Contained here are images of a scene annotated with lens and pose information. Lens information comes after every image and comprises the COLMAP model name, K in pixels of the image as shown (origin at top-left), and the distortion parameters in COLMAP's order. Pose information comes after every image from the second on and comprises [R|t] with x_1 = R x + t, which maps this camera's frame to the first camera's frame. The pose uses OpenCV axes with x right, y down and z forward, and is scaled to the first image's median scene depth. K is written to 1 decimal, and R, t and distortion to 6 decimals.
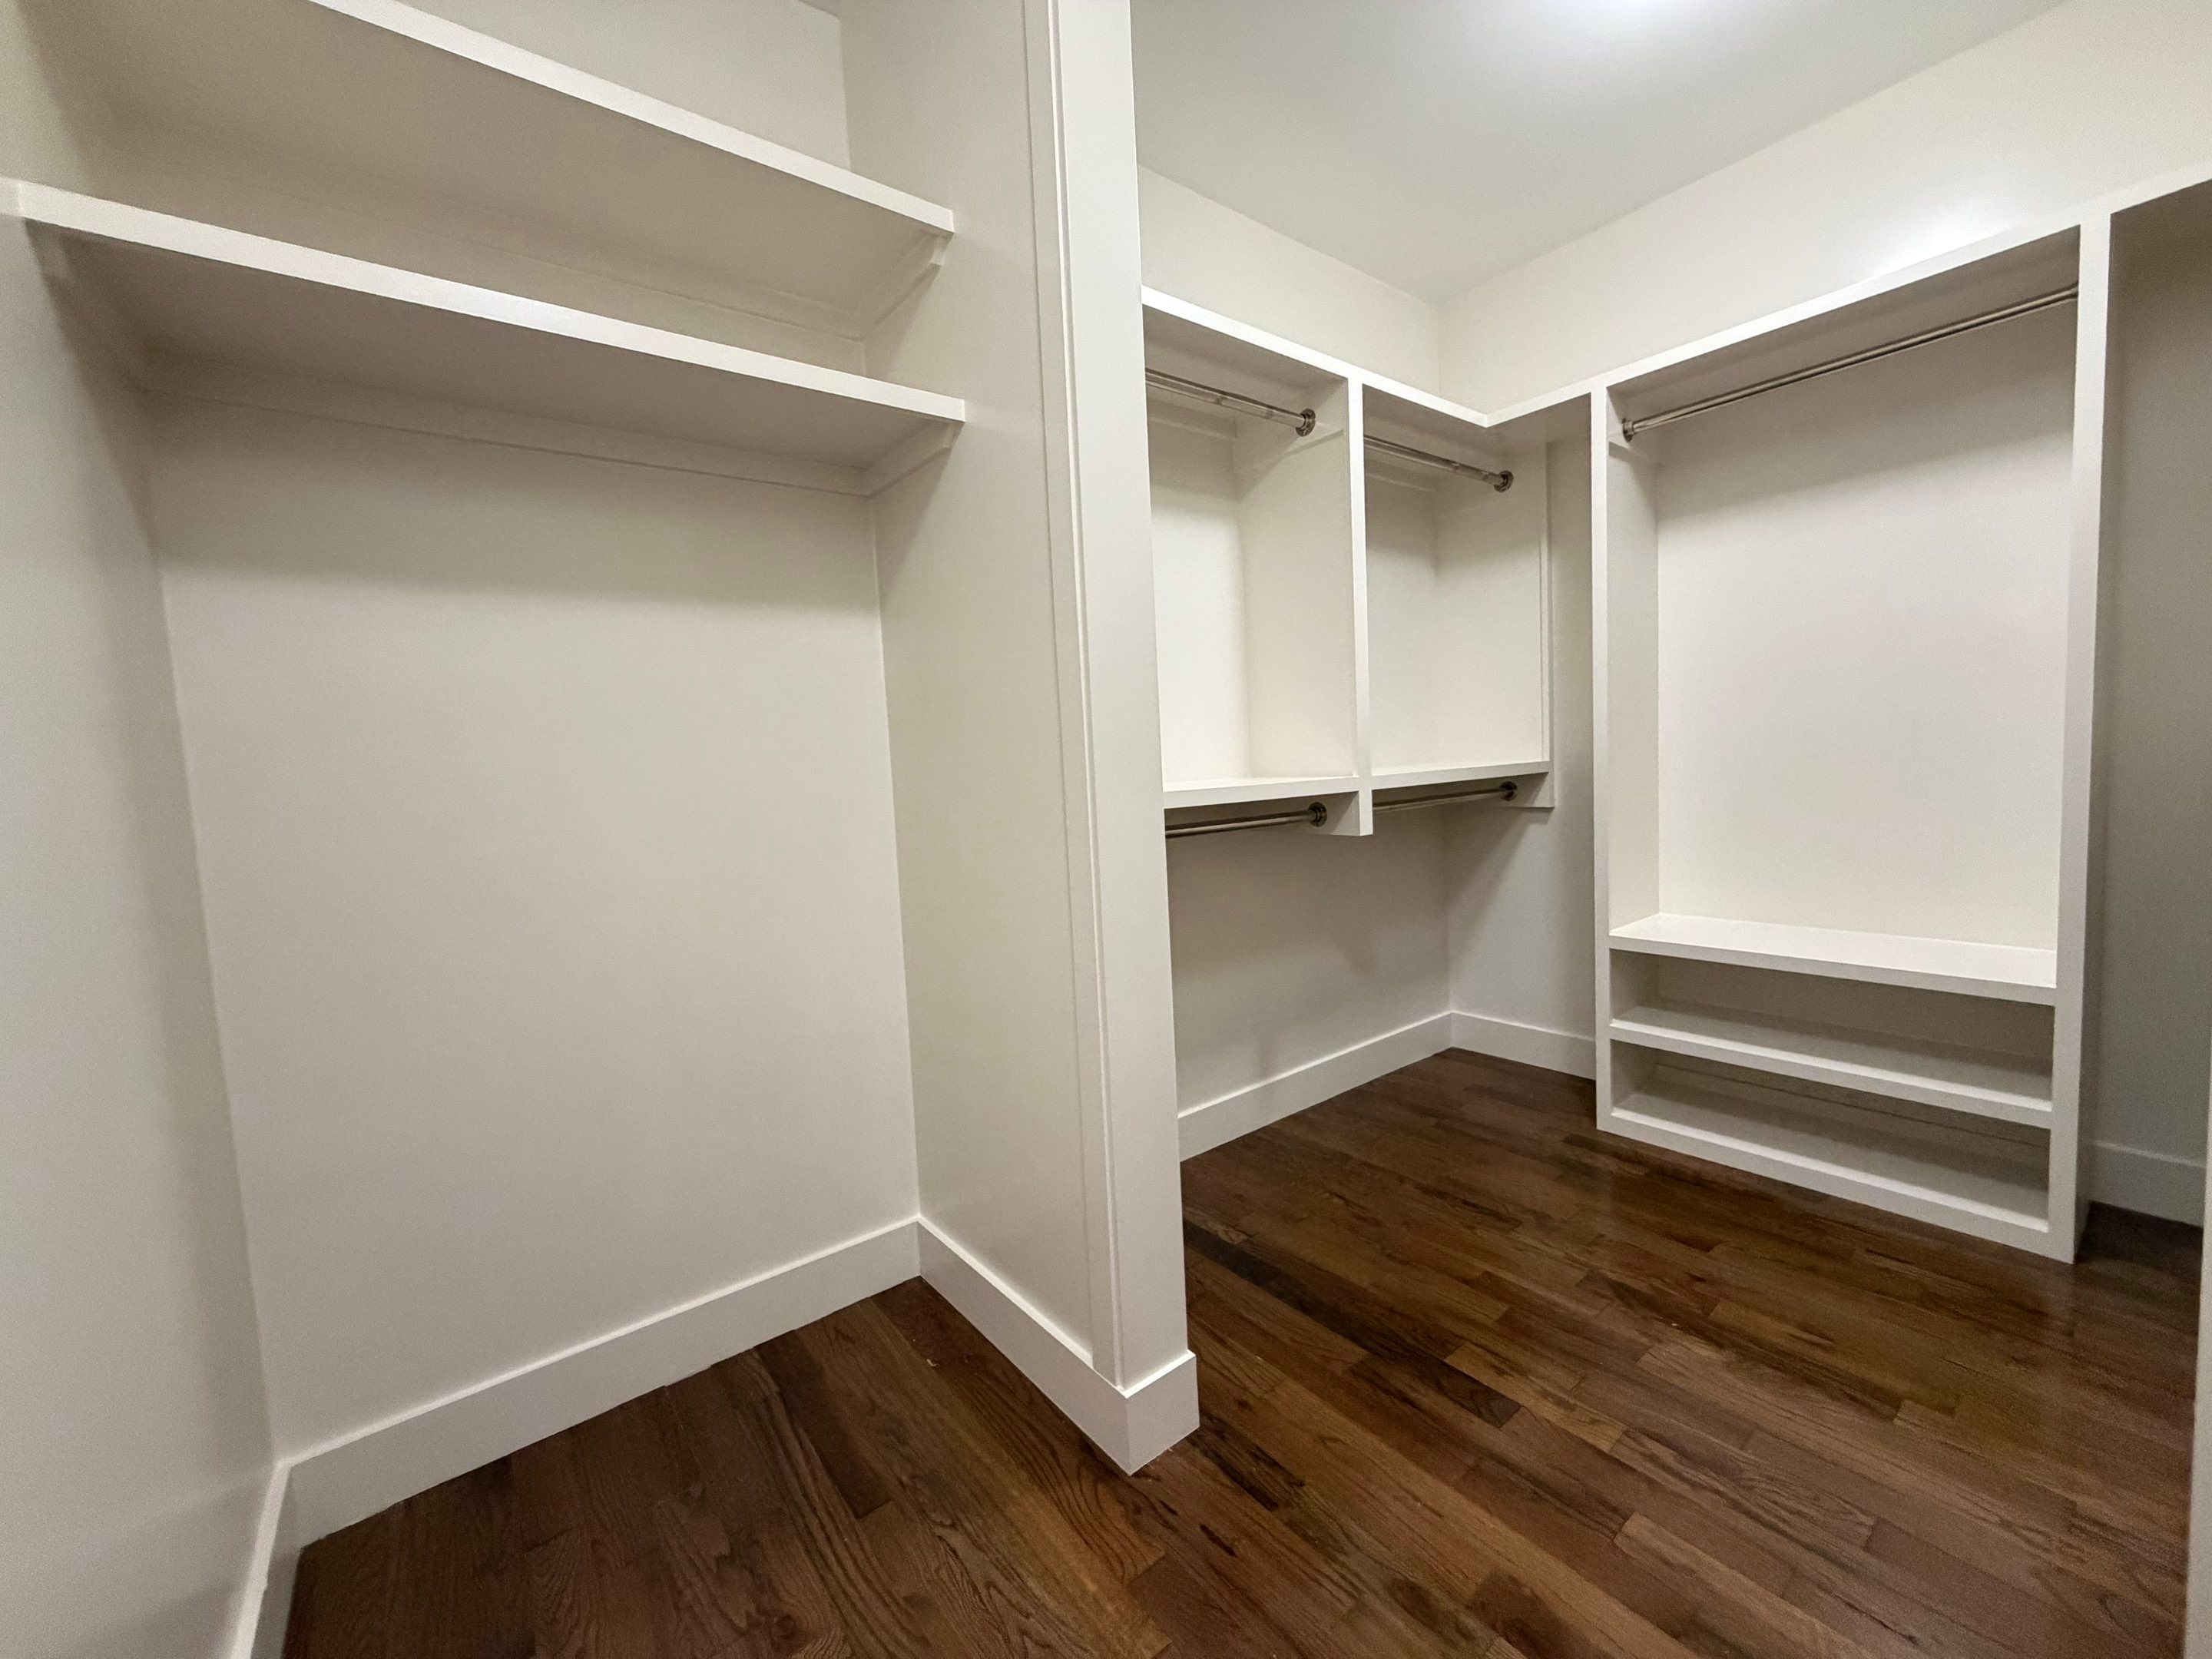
lens RADIAL K [[879.4, 0, 1107.4], [0, 879.4, 828.9], [0, 0, 1]] dist [0.002231, -0.000264]
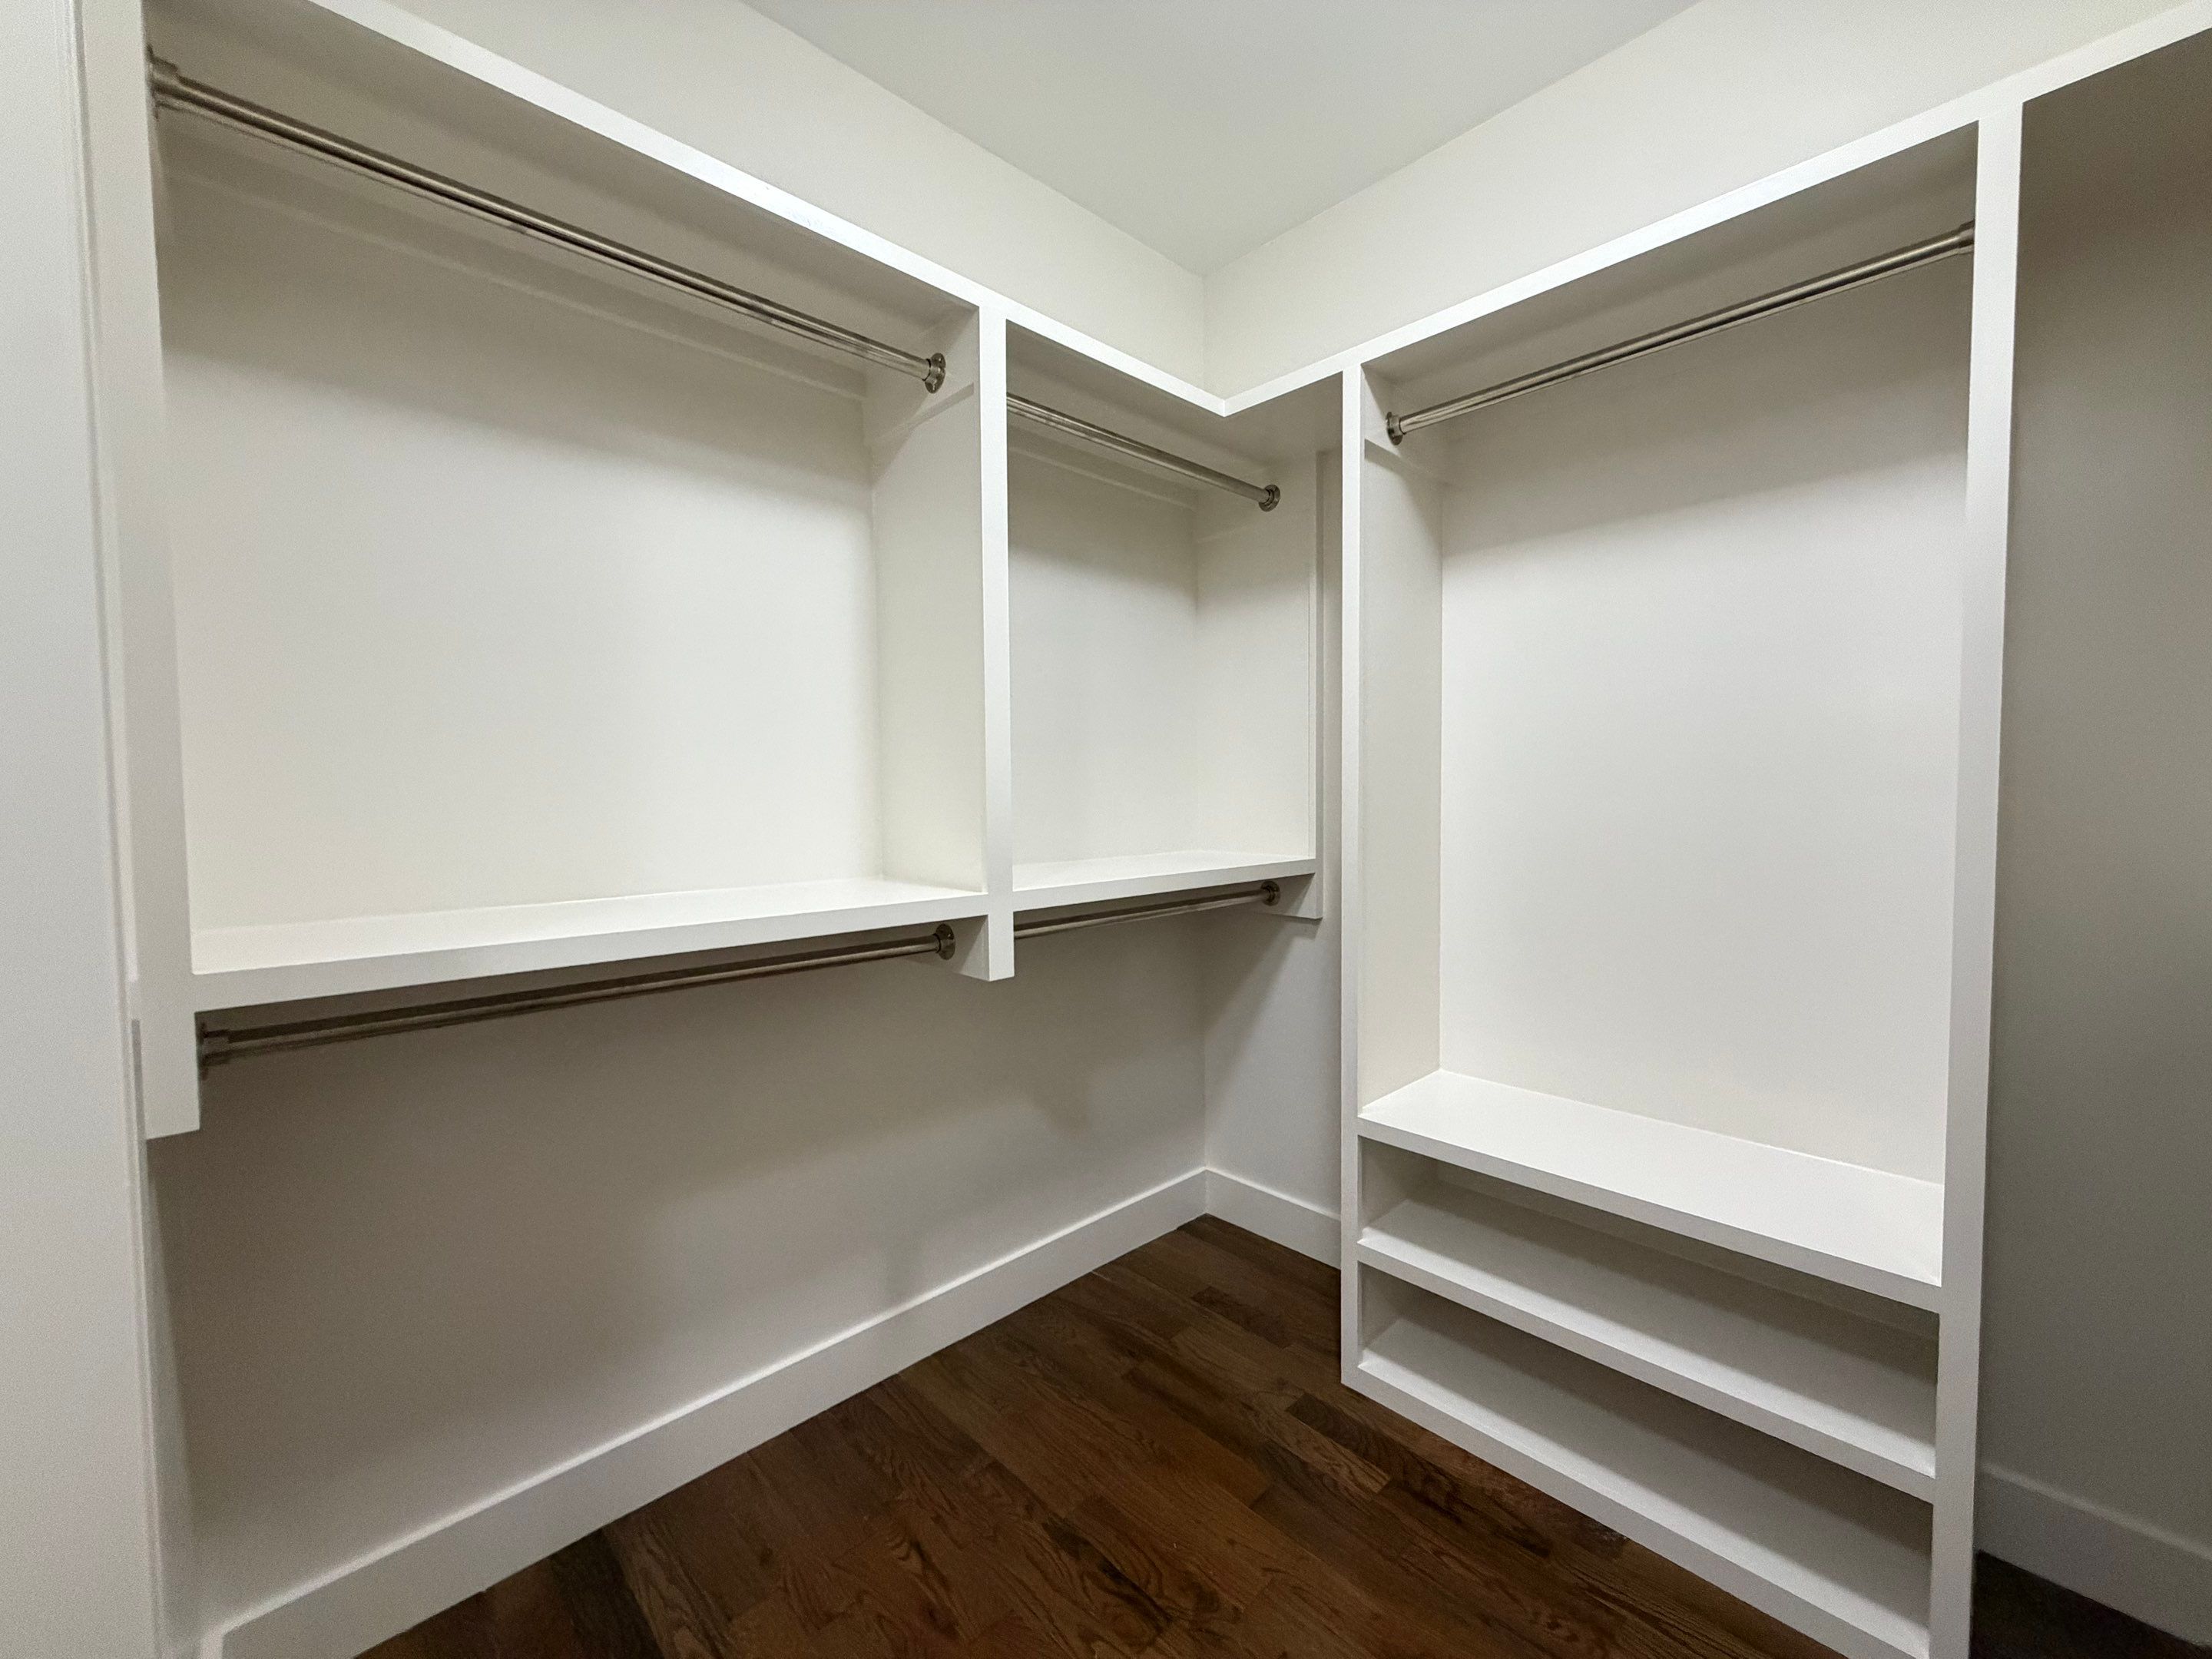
lens RADIAL K [[879.4, 0, 1105.8], [0, 879.4, 830.4], [0, 0, 1]] dist [0.002231, -0.000264]
pose [[0.994169, 0.036131, 0.101600, 0.322870], [-0.032492, 0.998778, -0.037253, -0.090652], [-0.102822, 0.033735, 0.994128, 0.338969]]
